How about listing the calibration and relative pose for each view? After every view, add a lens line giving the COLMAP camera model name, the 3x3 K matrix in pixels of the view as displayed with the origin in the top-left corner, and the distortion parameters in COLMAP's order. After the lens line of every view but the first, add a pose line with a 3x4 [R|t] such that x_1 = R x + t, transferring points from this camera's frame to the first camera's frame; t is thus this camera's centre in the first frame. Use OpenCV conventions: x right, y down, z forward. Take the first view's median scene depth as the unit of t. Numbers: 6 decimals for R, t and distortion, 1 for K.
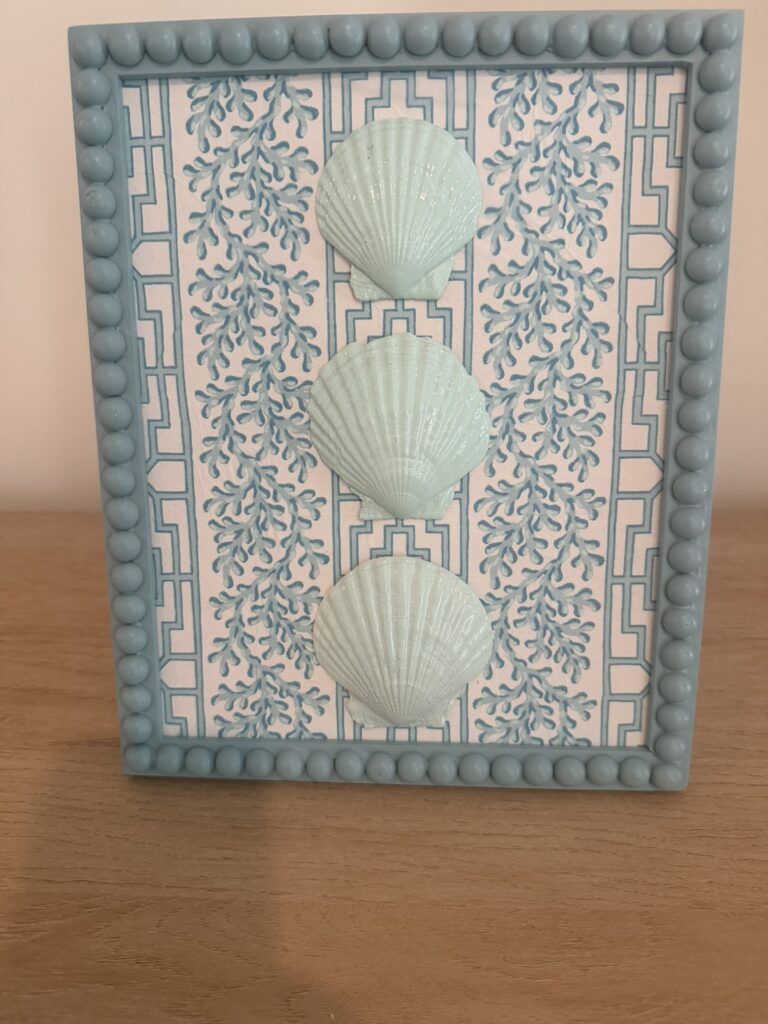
lens RADIAL K [[708.3, 0, 384.0], [0, 708.3, 512.0], [0, 0, 1]] dist [0.006530, -0.141857]
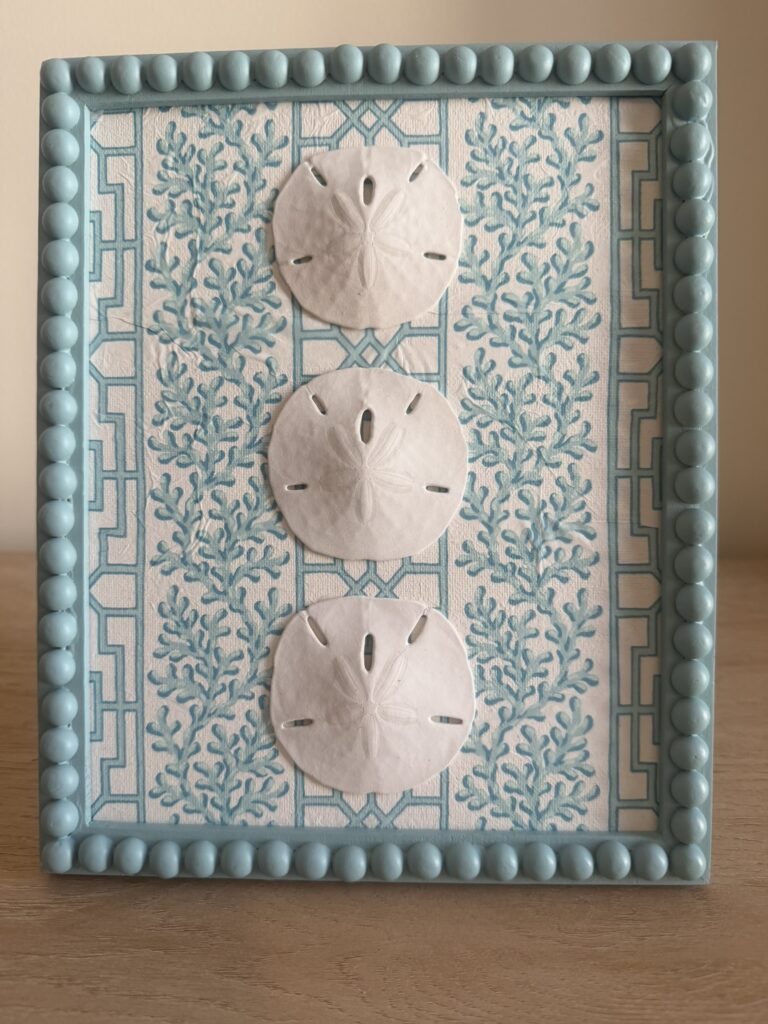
lens RADIAL K [[774.7, 0, 384.0], [0, 774.7, 512.0], [0, 0, 1]] dist [-0.003148, -0.201867]
pose [[-0.994615, -0.012018, 0.102938, -0.101448], [-0.013673, -0.969354, -0.245286, -0.000105], [0.102731, -0.245373, 0.963970, 0.004978]]
